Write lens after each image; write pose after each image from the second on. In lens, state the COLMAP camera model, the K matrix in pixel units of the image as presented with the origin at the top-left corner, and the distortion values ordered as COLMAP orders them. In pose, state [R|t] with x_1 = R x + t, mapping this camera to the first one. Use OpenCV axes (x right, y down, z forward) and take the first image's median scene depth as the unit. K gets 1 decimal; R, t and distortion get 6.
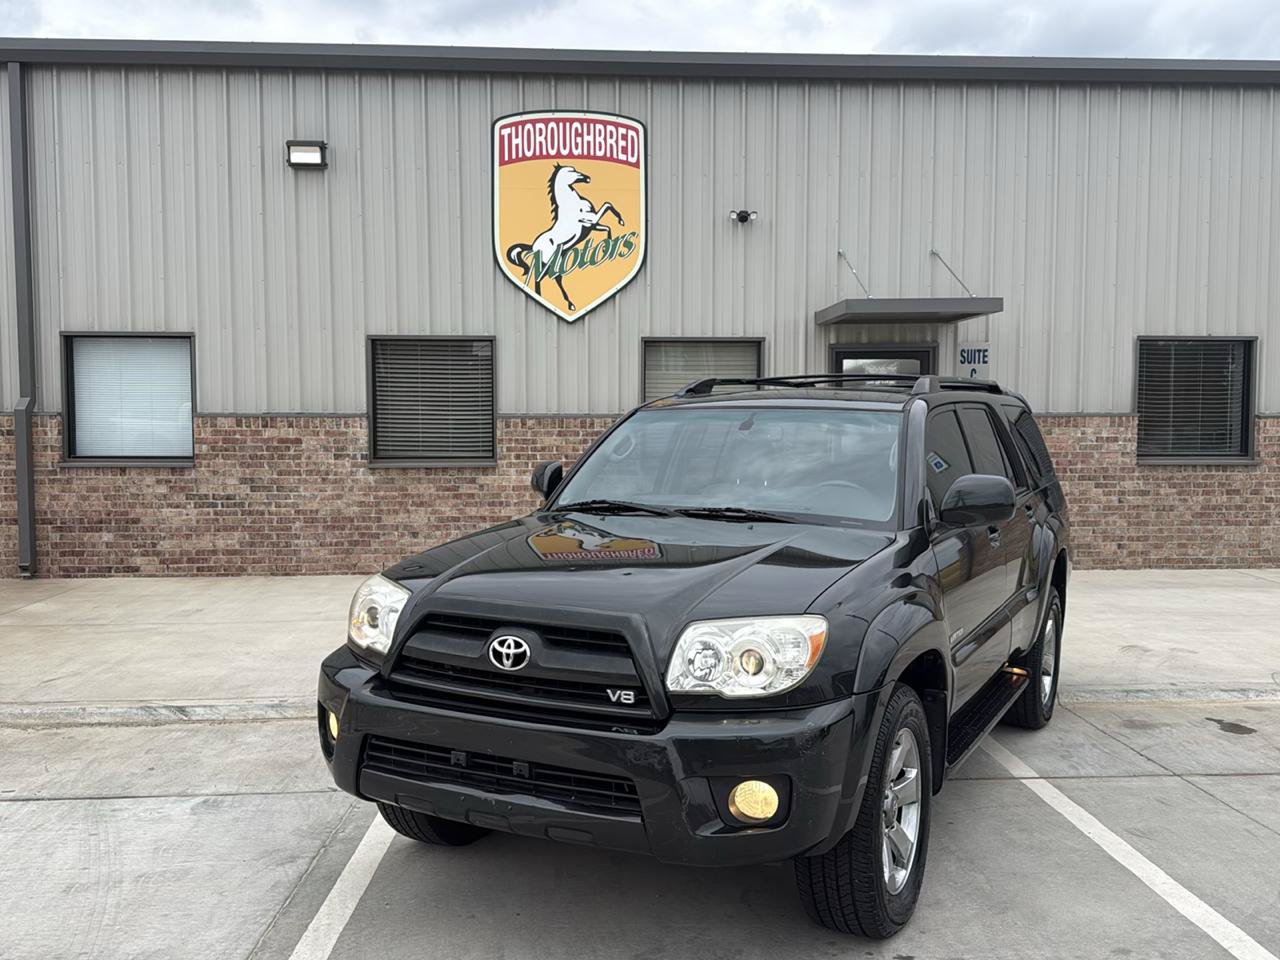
lens RADIAL K [[1133.4, 0, 642.2], [0, 1133.4, 488.0], [0, 0, 1]] dist [0.124437, -0.221216]
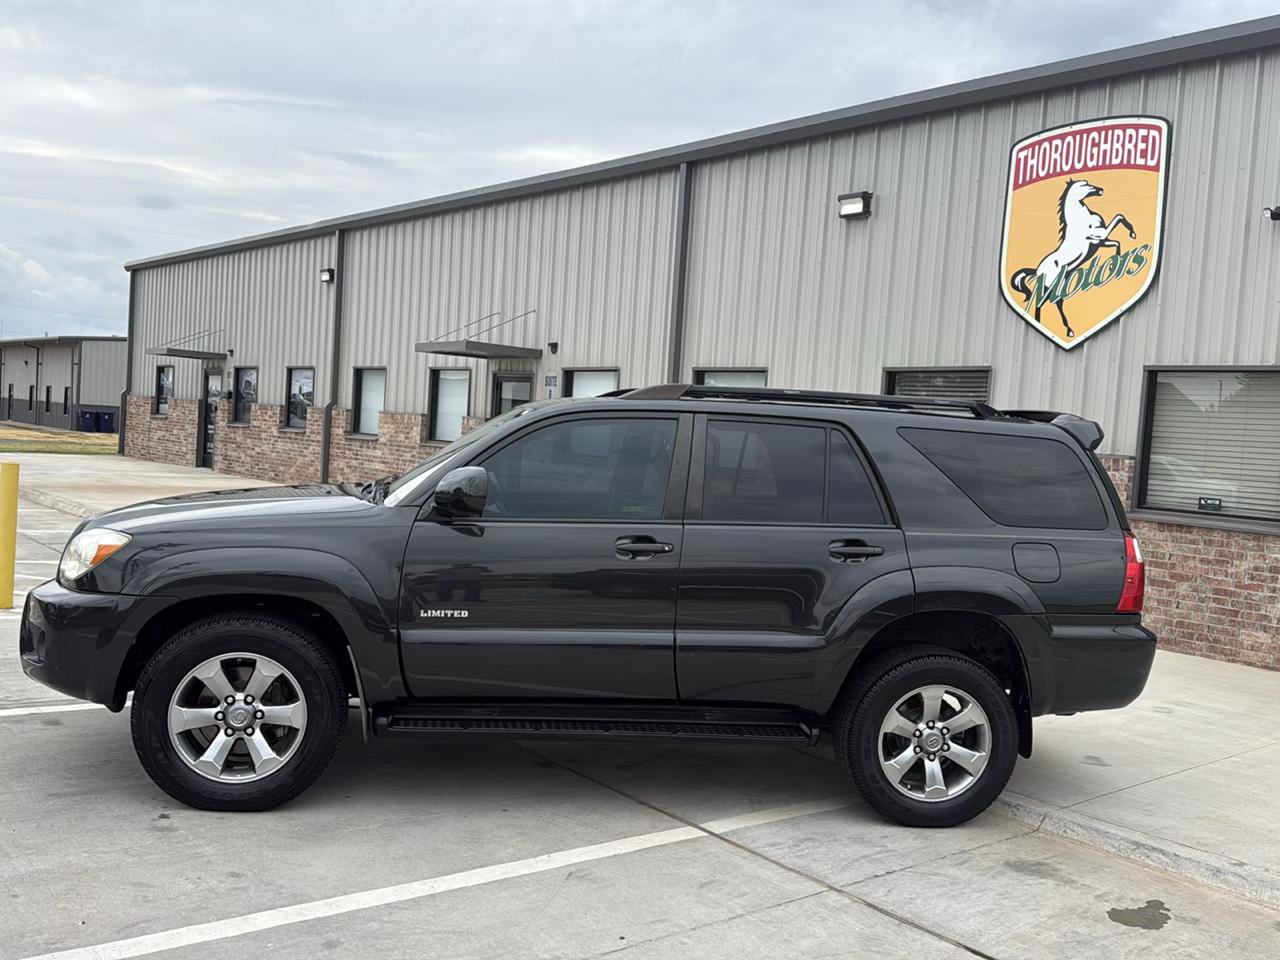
lens RADIAL K [[1133.4, 0, 634.7], [0, 1133.4, 473.4], [0, 0, 1]] dist [0.124437, -0.221216]
pose [[0.607823, 0.069712, -0.791006, 0.461484], [-0.113739, 0.993511, 0.000160, -0.008908], [0.785884, 0.089871, 0.611808, 0.178942]]
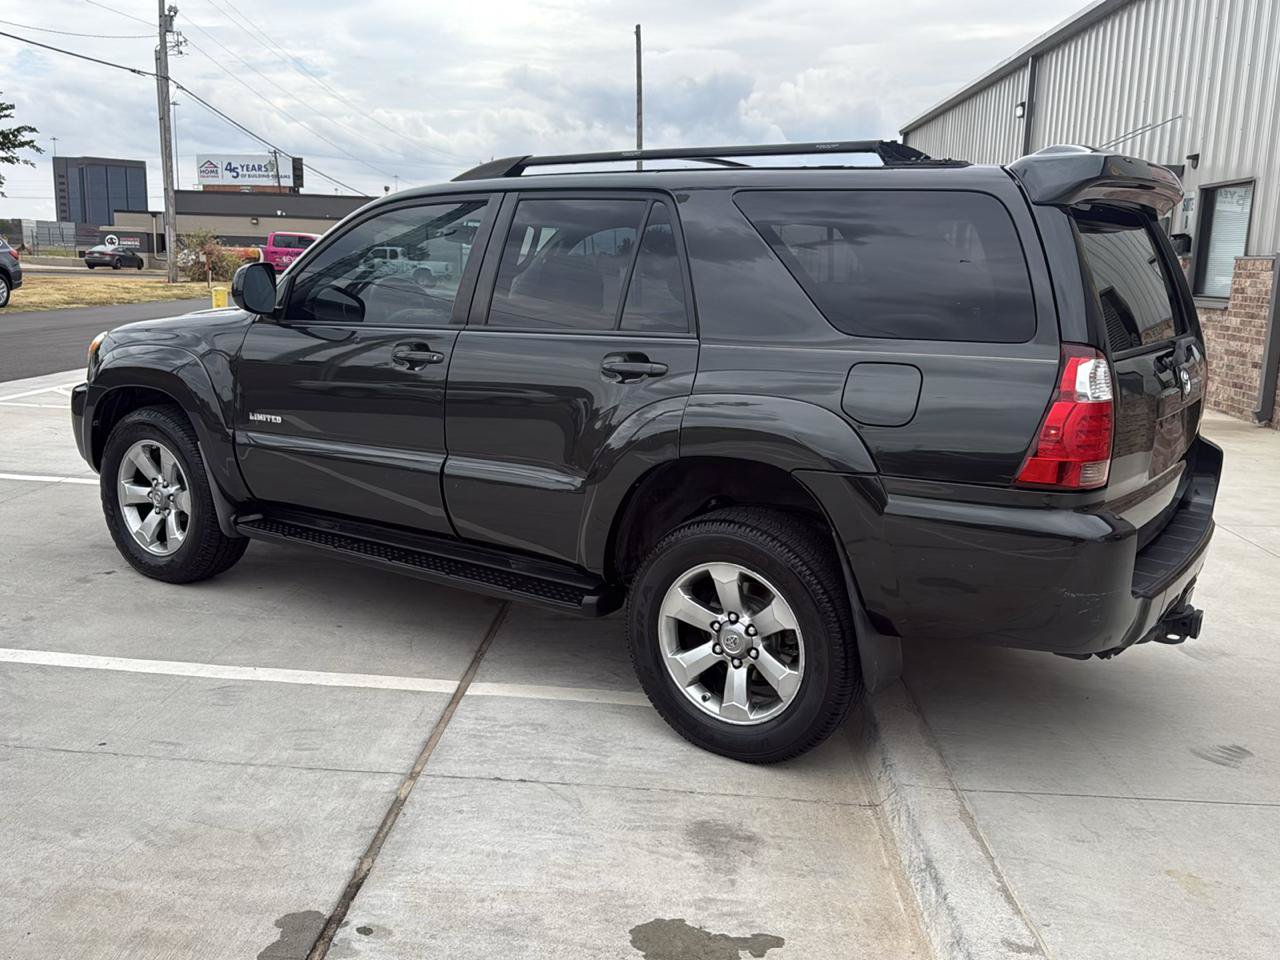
lens RADIAL K [[1133.4, 0, 635.0], [0, 1133.4, 472.5], [0, 0, 1]] dist [0.124437, -0.221216]
pose [[-0.102861, 0.180836, -0.978120, 0.485963], [-0.088191, 0.977805, 0.190052, -0.020672], [0.990778, 0.105810, -0.084630, 0.541772]]
